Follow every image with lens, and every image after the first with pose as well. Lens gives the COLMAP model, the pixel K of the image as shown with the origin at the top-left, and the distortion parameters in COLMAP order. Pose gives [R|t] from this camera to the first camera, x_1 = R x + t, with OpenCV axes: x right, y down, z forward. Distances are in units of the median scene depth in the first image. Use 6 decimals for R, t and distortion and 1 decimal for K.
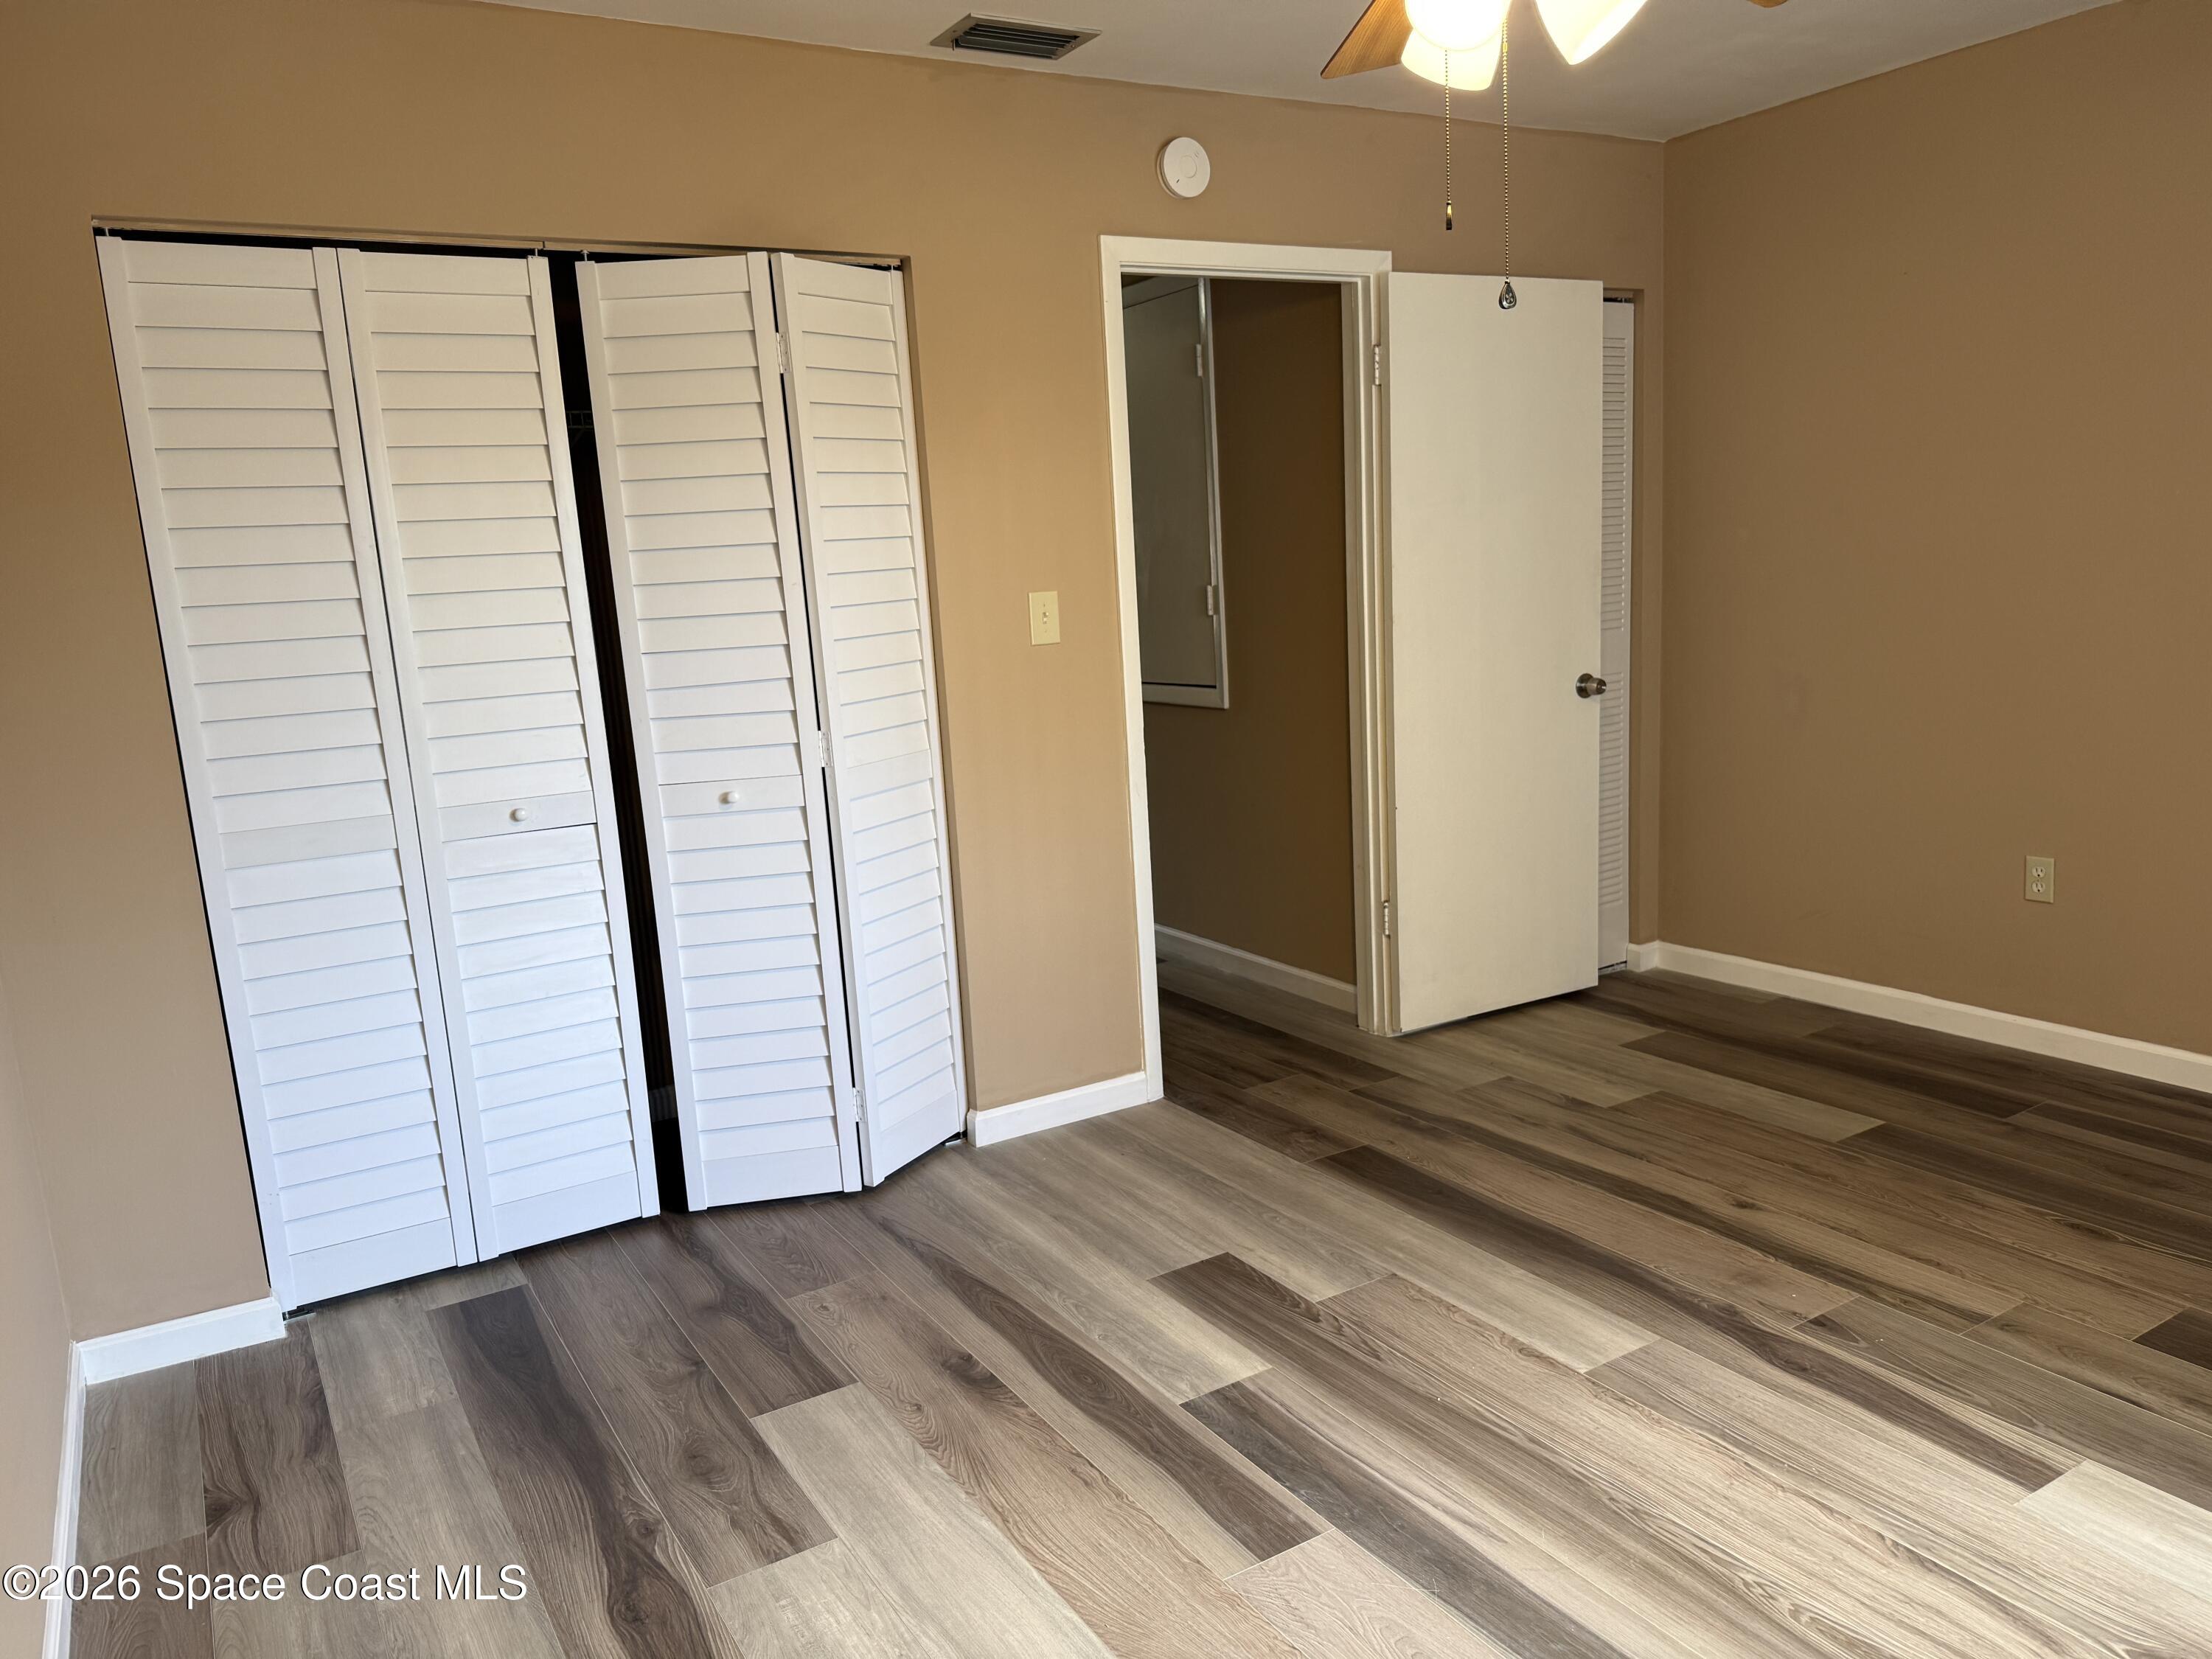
lens RADIAL K [[1562.6, 0, 1044.7], [0, 1562.6, 834.9], [0, 0, 1]] dist [0.061694, -0.057060]
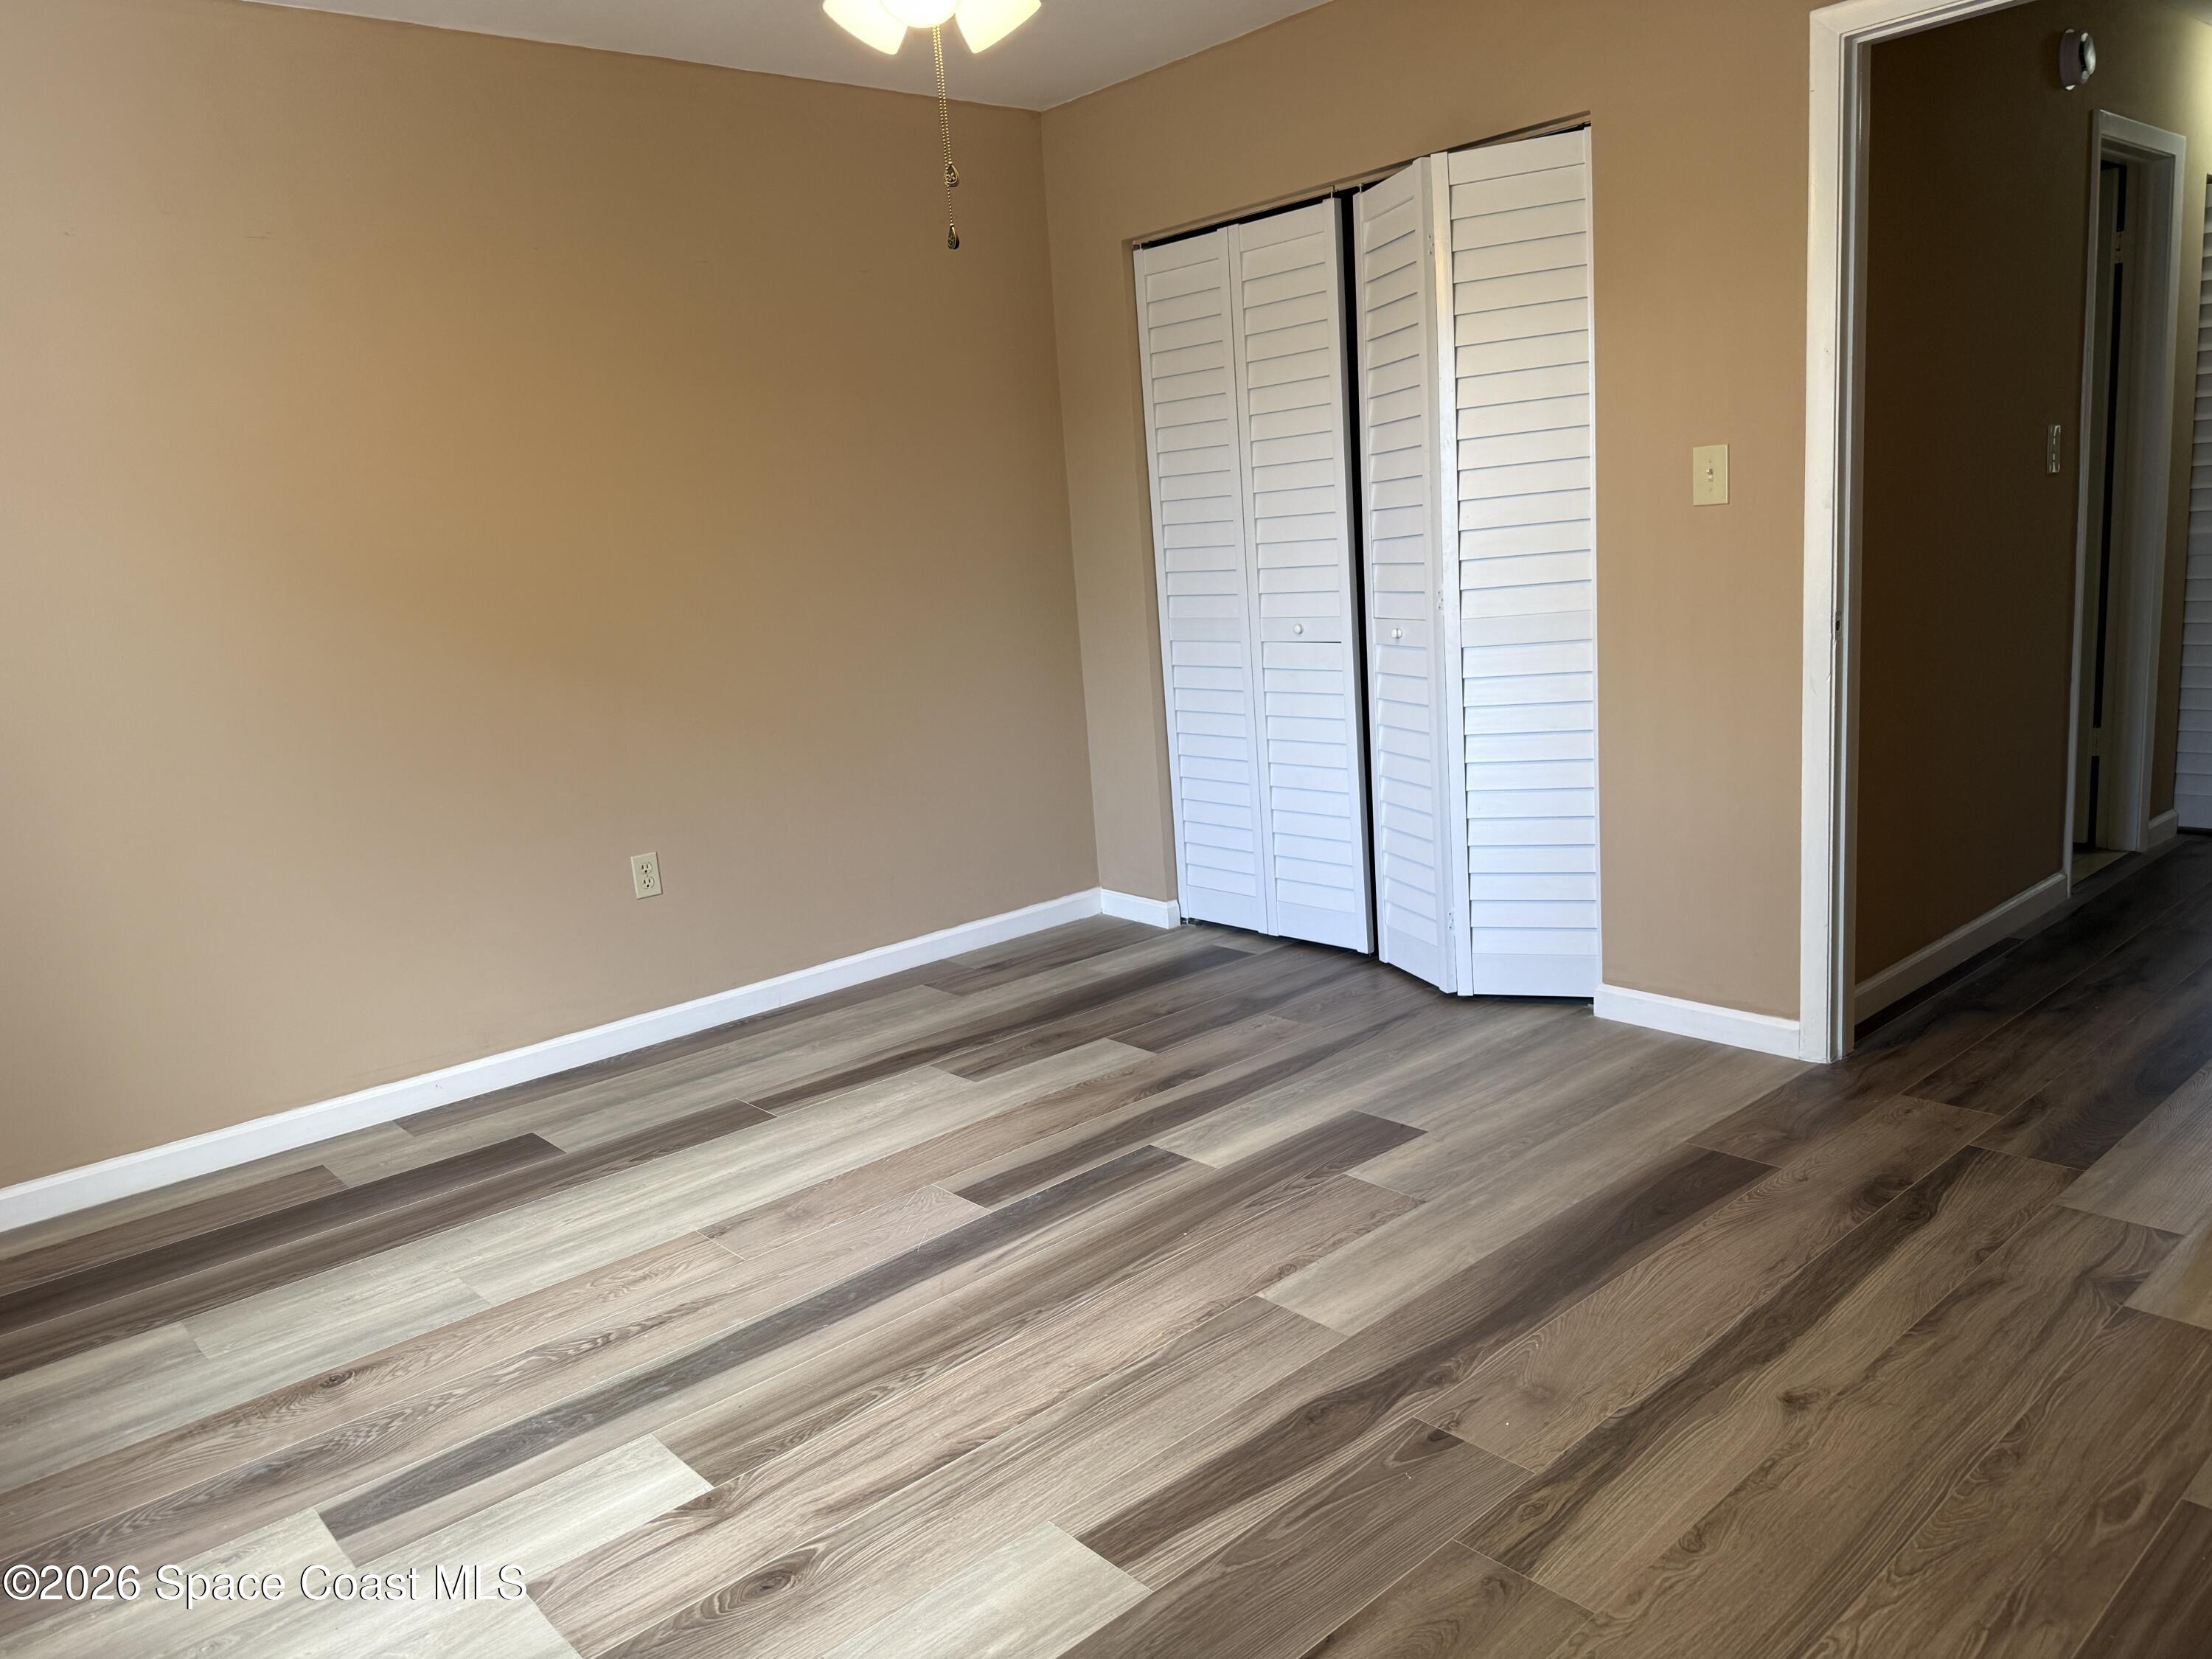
lens RADIAL K [[1520.0, 0, 1137.0], [0, 1520.0, 824.0], [0, 0, 1]] dist [0.103590, -0.162938]
pose [[0.209725, 0.221352, -0.952375, 1.100082], [-0.117128, 0.972711, 0.200286, -0.111952], [0.970720, 0.069544, 0.229928, 0.665300]]
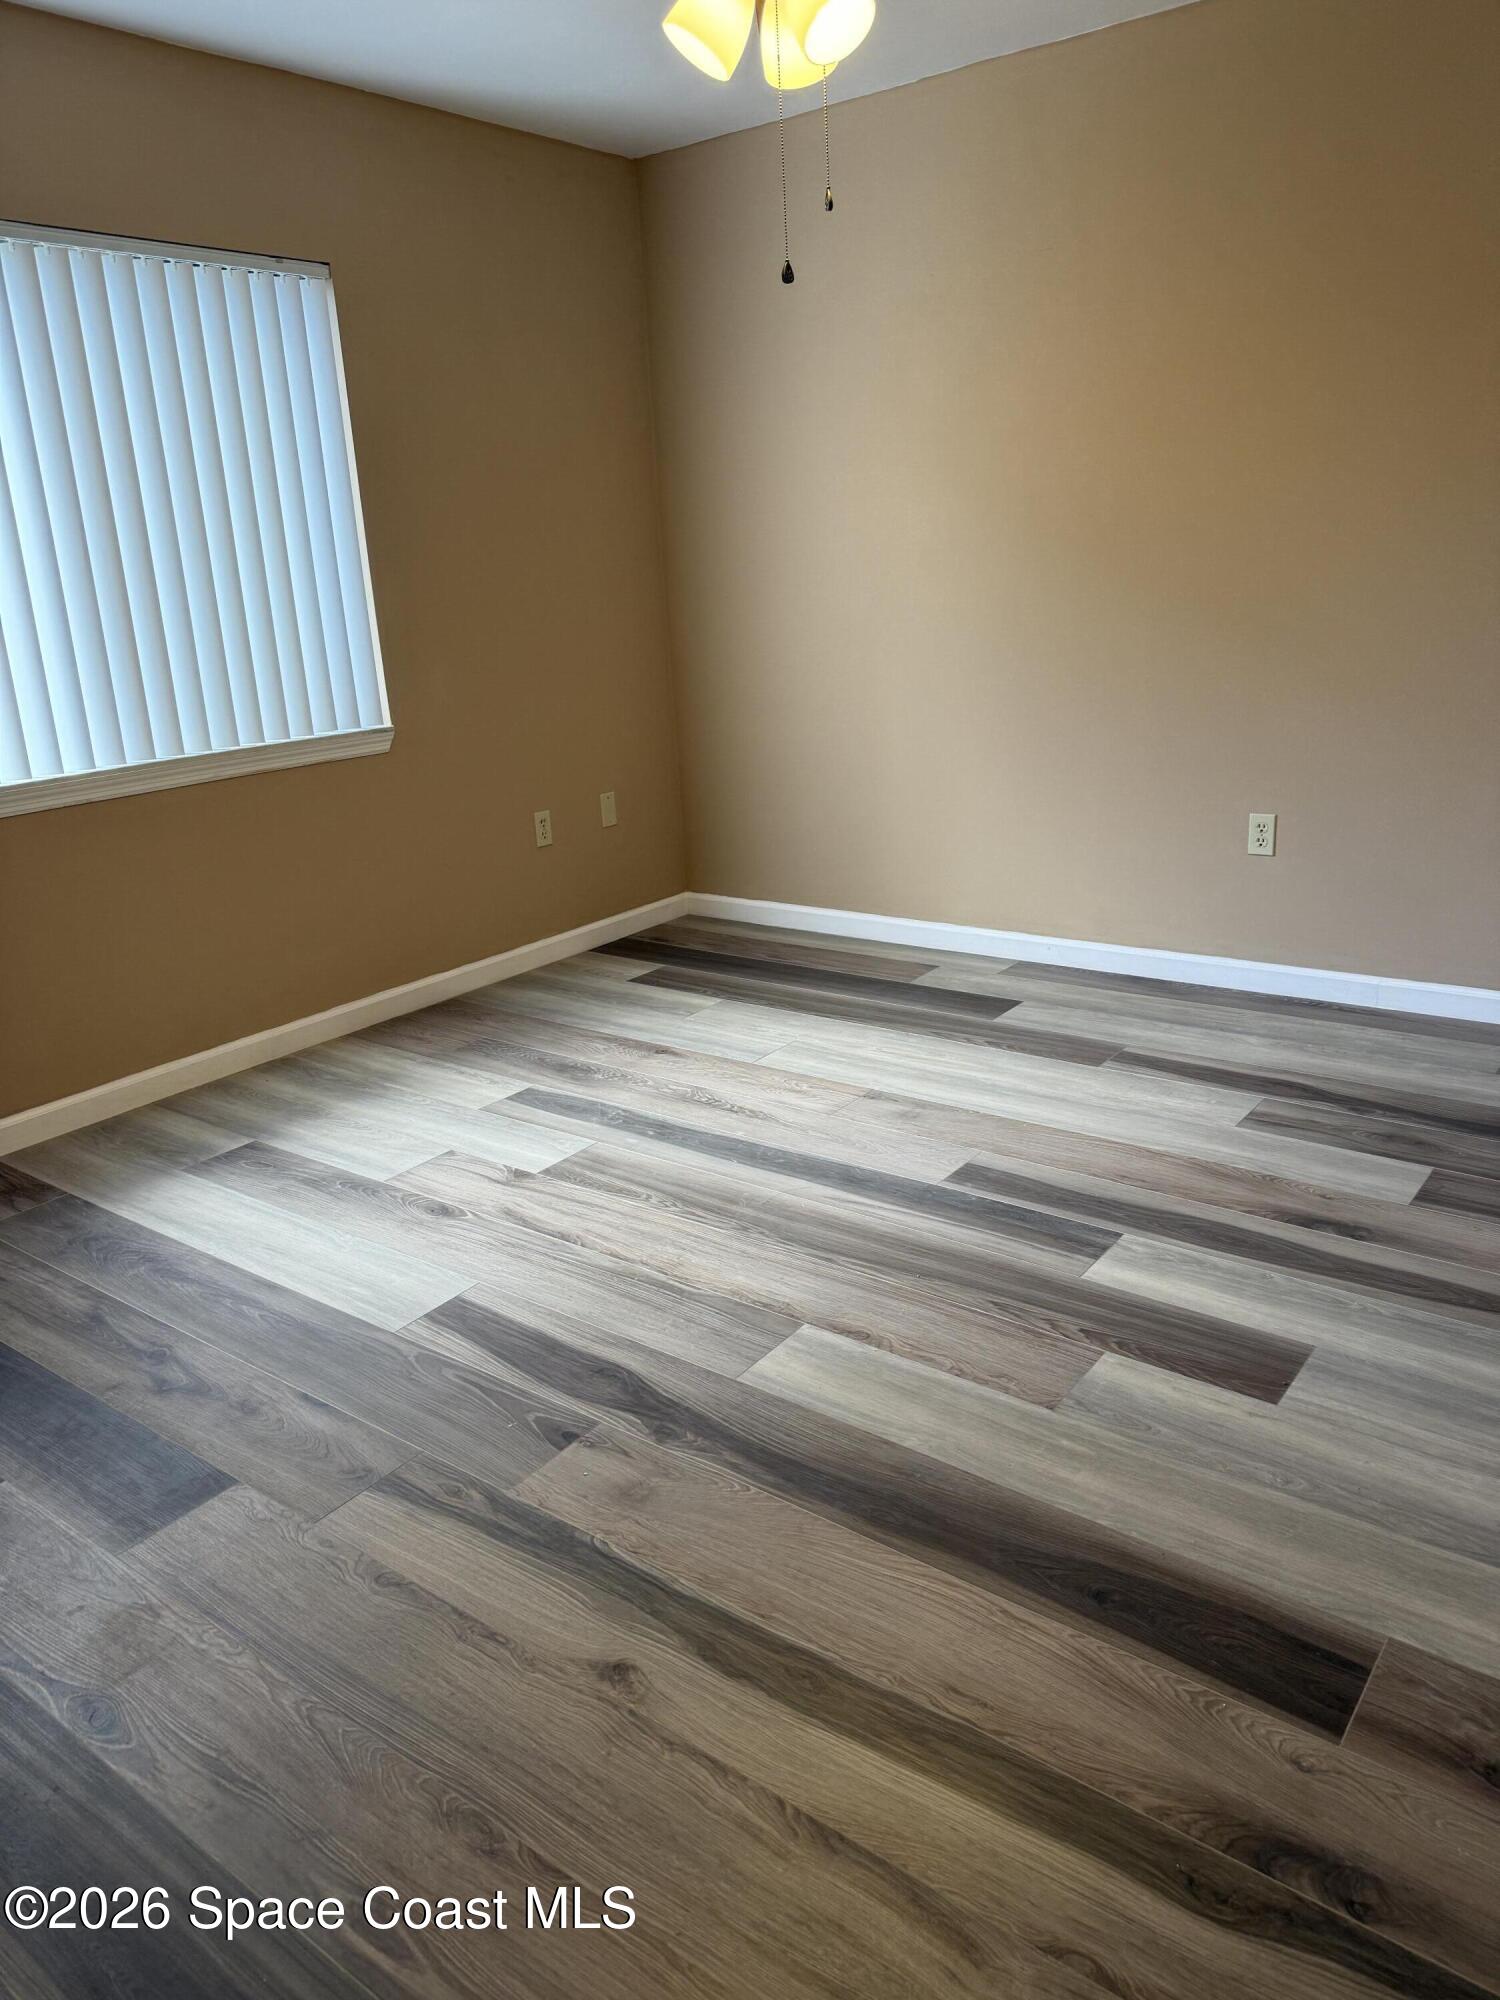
lens RADIAL K [[1395.0, 0, 750.0], [0, 1395.0, 1000.0], [0, 0, 1]] dist [0.124335, -0.174626]
pose [[-0.913371, 0.216463, -0.344814, 0.610397], [0.026159, 0.876396, 0.480880, -0.265007], [0.406286, 0.430202, -0.806138, 1.552792]]
